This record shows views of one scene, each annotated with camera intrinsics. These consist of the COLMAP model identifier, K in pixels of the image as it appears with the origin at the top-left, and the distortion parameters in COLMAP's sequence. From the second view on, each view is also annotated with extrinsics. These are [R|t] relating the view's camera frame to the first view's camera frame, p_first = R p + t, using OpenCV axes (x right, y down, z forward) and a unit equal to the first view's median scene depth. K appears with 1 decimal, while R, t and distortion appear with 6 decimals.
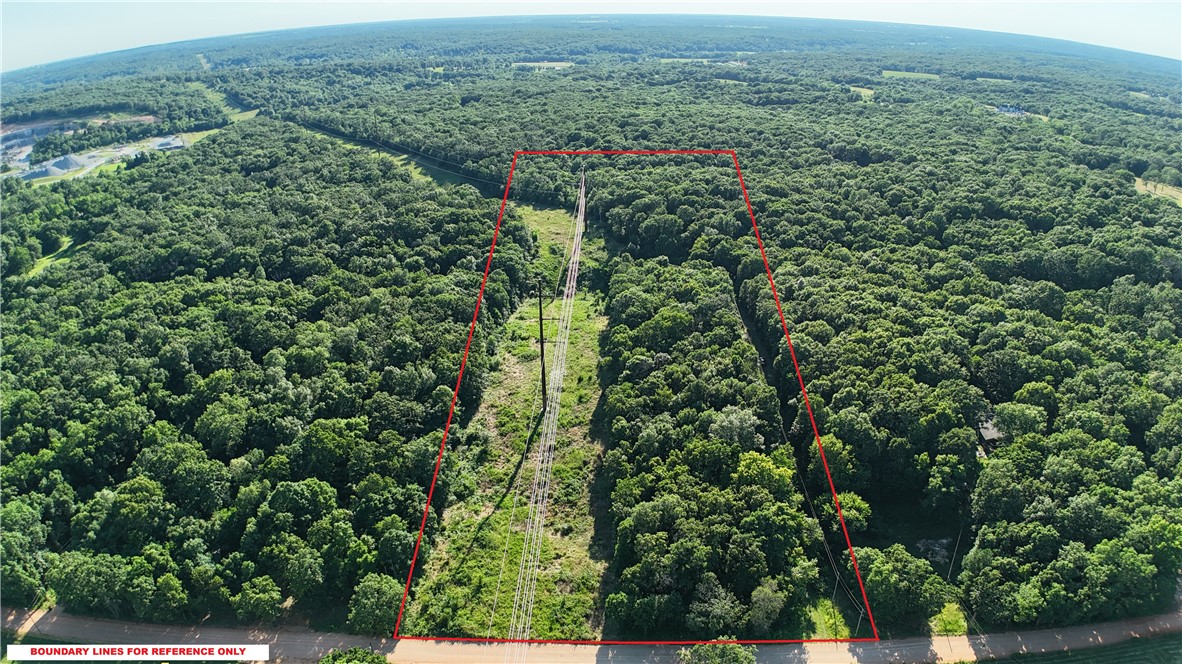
lens RADIAL K [[729.5, 0, 597.7], [0, 729.5, 335.1], [0, 0, 1]] dist [-0.184956, 0.021215]
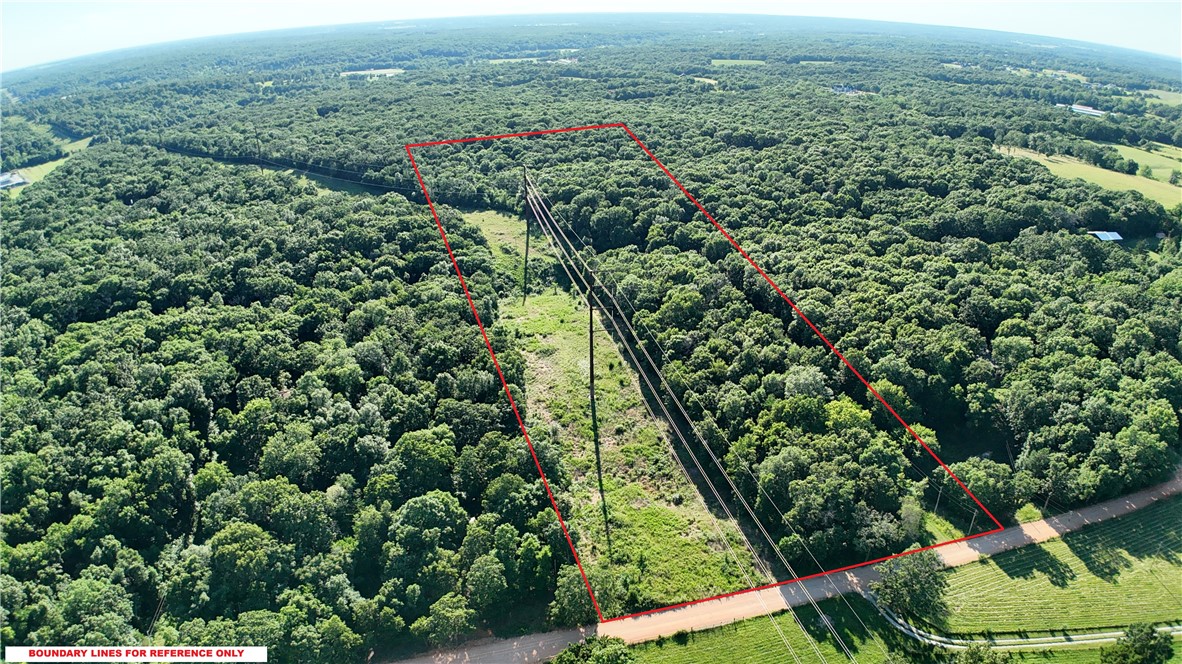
lens RADIAL K [[729.5, 0, 597.7], [0, 729.5, 335.1], [0, 0, 1]] dist [-0.184956, 0.021215]
pose [[0.966614, -0.108478, 0.232143, -0.208677], [0.108602, 0.994009, 0.012285, 0.001891], [-0.232085, 0.013336, 0.972604, -0.006152]]
